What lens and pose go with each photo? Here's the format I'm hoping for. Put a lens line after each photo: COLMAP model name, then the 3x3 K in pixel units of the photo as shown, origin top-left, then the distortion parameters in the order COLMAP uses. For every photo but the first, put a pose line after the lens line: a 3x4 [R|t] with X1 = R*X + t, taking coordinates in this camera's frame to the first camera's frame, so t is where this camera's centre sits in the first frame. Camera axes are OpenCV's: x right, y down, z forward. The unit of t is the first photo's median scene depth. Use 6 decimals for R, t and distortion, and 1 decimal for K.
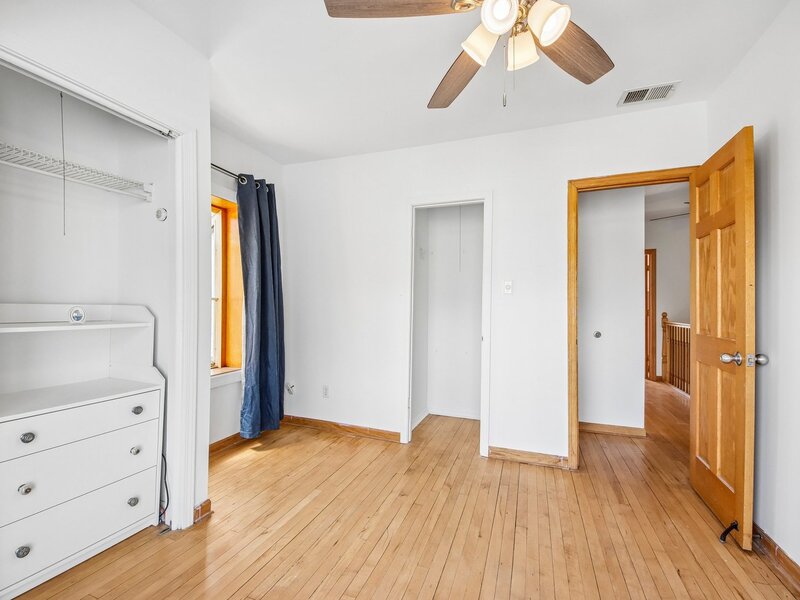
lens RADIAL K [[344.6, 0, 401.0], [0, 344.6, 304.4], [0, 0, 1]] dist [0.058514, -0.034911]
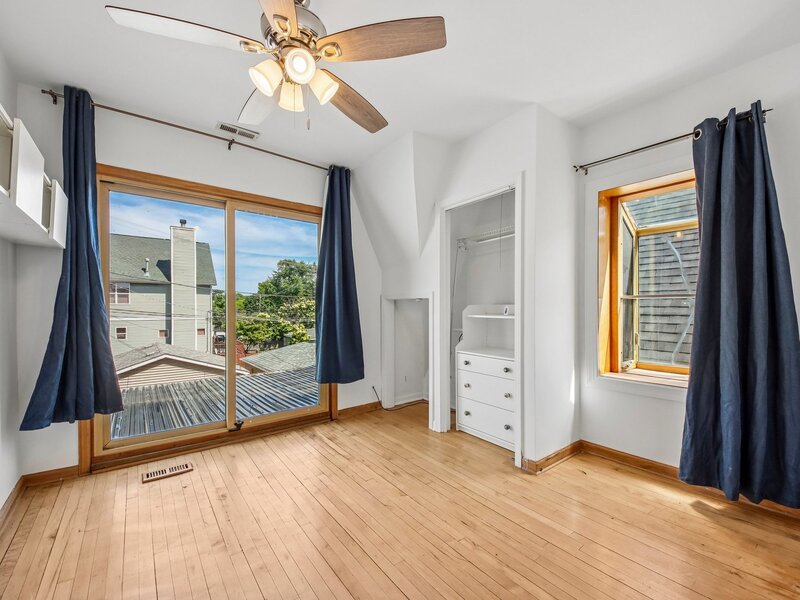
lens RADIAL K [[344.6, 0, 401.0], [0, 344.6, 304.4], [0, 0, 1]] dist [0.058514, -0.034911]
pose [[-0.513946, -0.006492, -0.857798, 0.529616], [0.003233, 0.999950, -0.009505, 0.010234], [0.857816, -0.007658, -0.513899, 0.871464]]
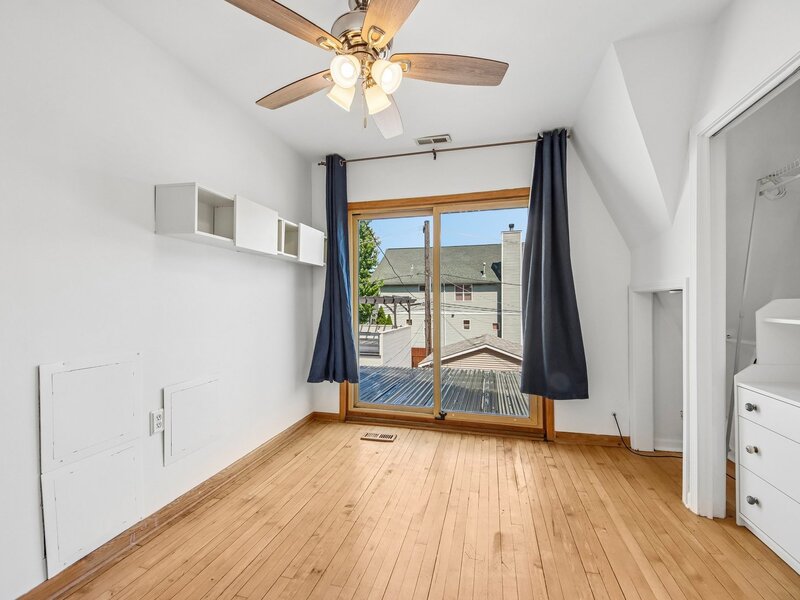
lens RADIAL K [[355.2, 0, 400.0], [0, 355.2, 300.0], [0, 0, 1]] dist [0.063080, -0.039254]
pose [[-0.993558, 0.003640, -0.113263, 0.137334], [0.005330, 0.999879, -0.014624, 0.009127], [0.113196, -0.015133, -0.993457, 1.034704]]
